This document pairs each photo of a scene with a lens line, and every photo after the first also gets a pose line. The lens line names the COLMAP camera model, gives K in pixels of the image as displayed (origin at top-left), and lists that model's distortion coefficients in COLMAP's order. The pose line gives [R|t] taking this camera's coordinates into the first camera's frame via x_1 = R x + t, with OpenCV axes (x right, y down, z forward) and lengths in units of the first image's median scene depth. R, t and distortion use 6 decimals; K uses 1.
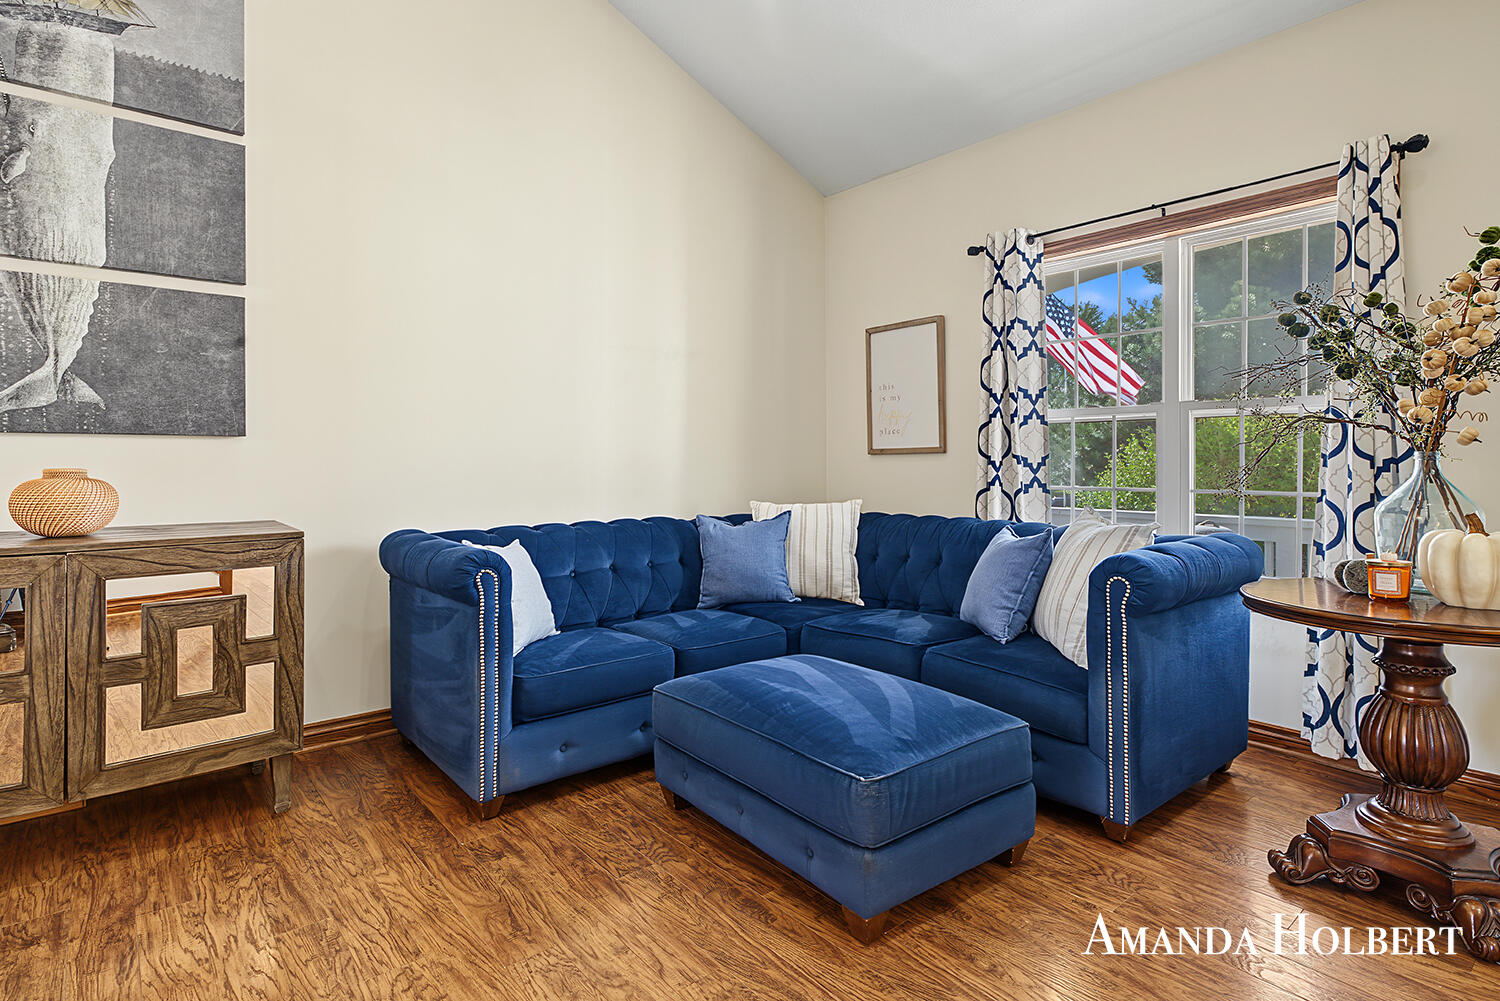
lens RADIAL K [[750.9, 0, 726.0], [0, 750.9, 465.5], [0, 0, 1]] dist [-0.002254, 0.001005]
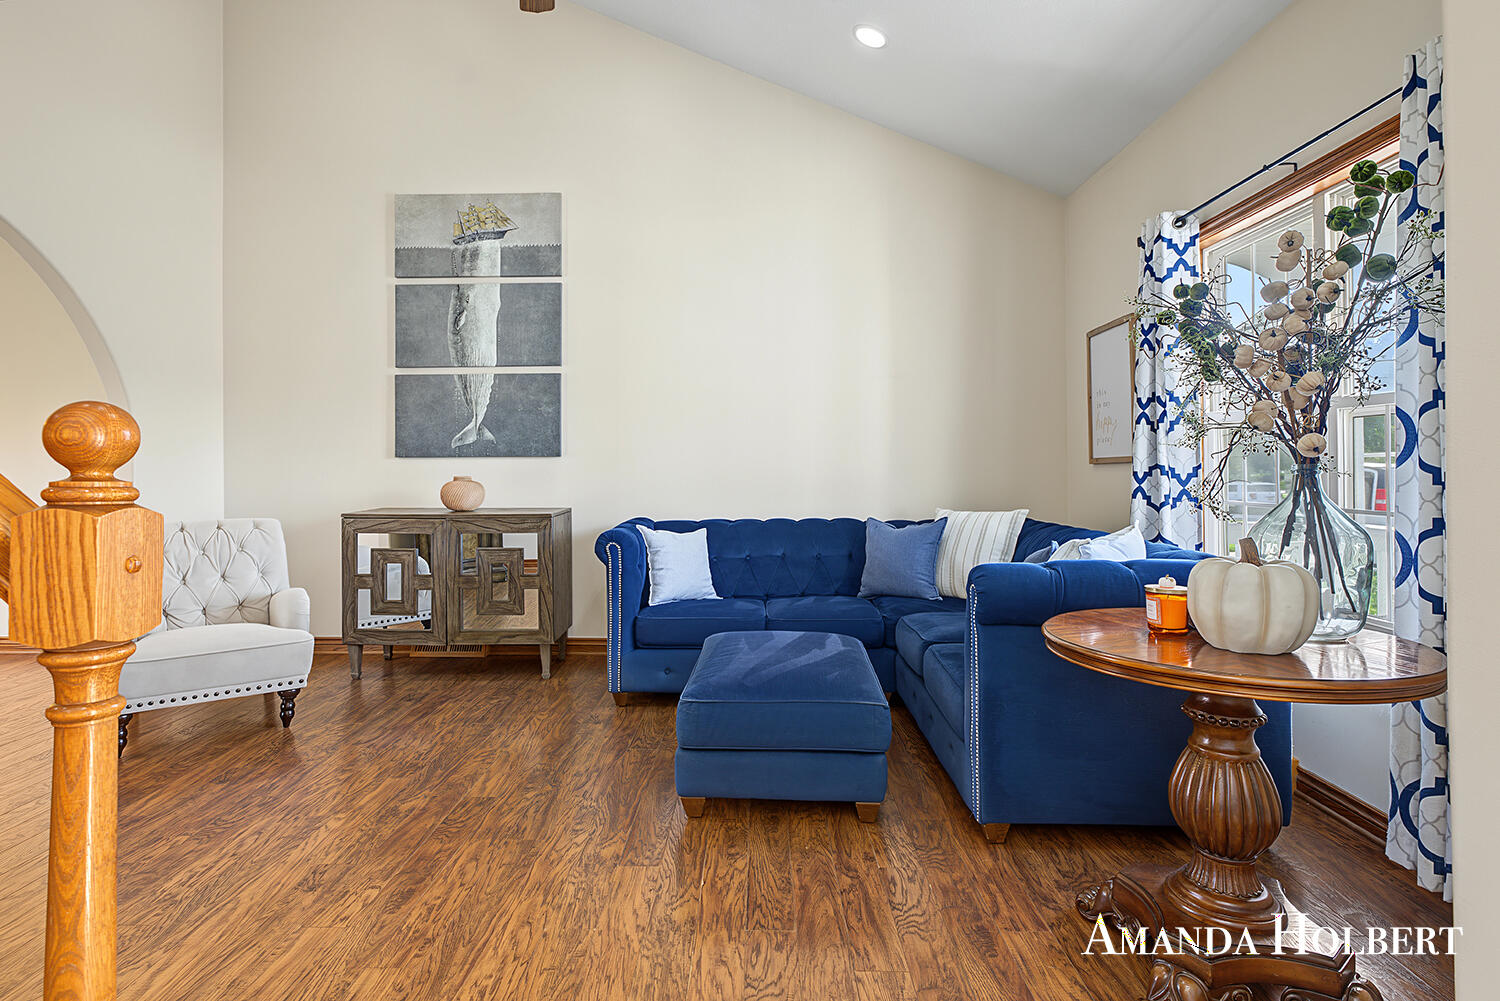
lens RADIAL K [[750.9, 0, 753.2], [0, 750.9, 465.0], [0, 0, 1]] dist [-0.002254, 0.001005]
pose [[0.766985, -0.004335, -0.641651, 0.757293], [-0.002074, 0.999955, -0.009234, -0.005864], [0.641662, 0.008413, 0.766941, -0.004049]]
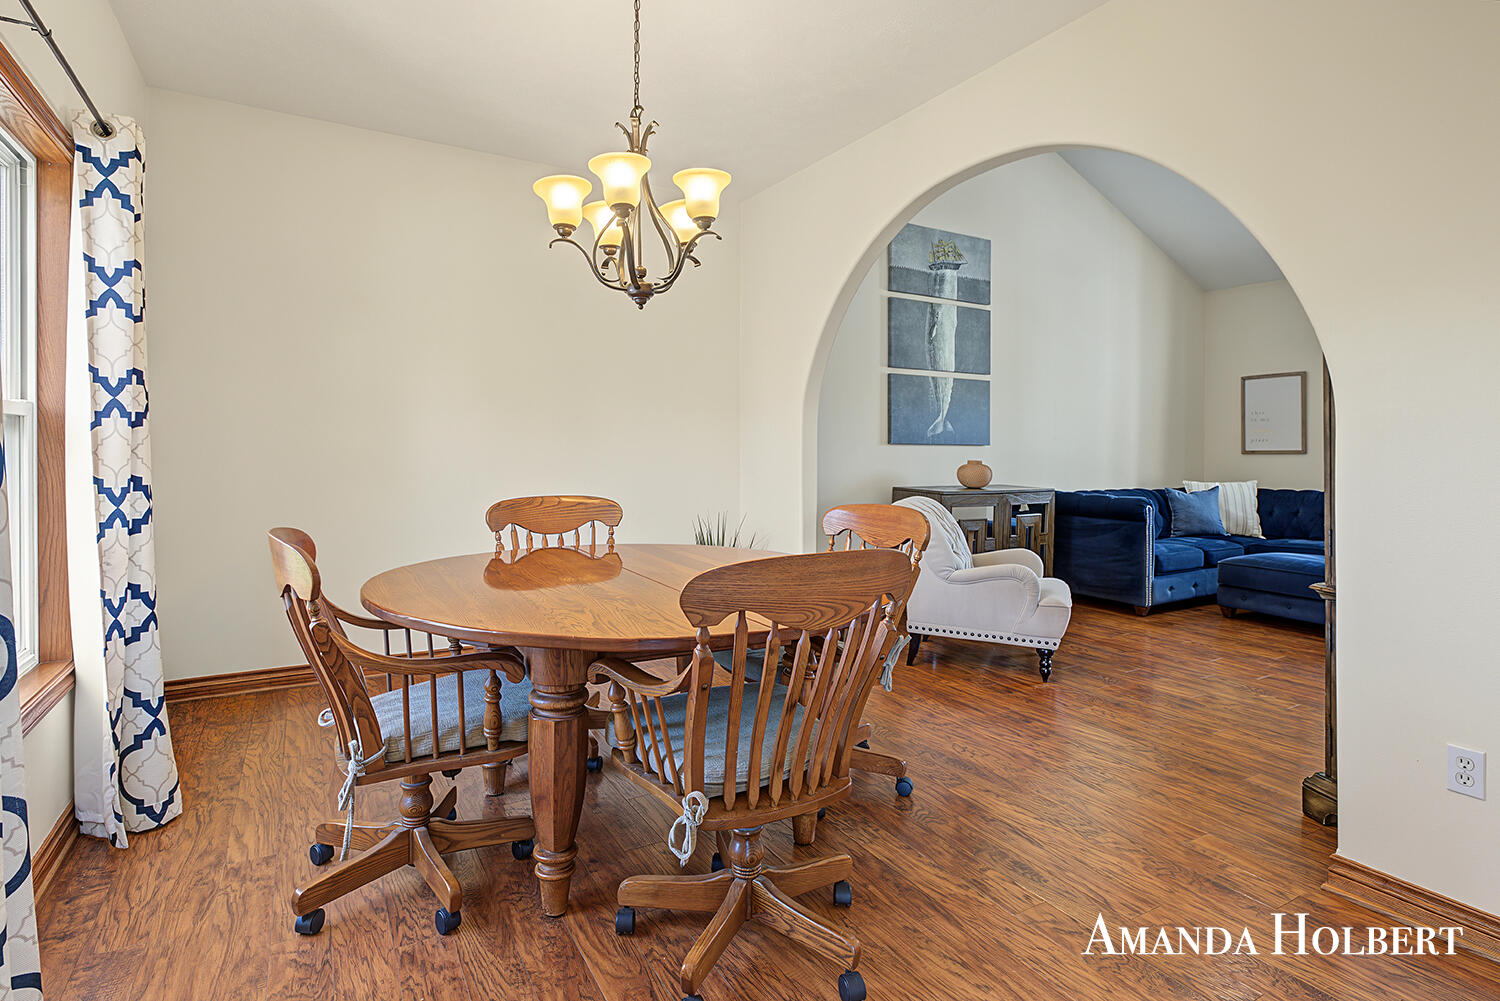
lens RADIAL K [[727.0, 0, 739.4], [0, 727.0, 454.6], [0, 0, 1]] dist [-0.000896, 0.004656]
pose [[0.987028, 0.005283, -0.160460, -1.015441], [-0.006077, 0.999972, -0.004459, 0.001819], [0.160432, 0.005376, 0.987032, -1.173425]]
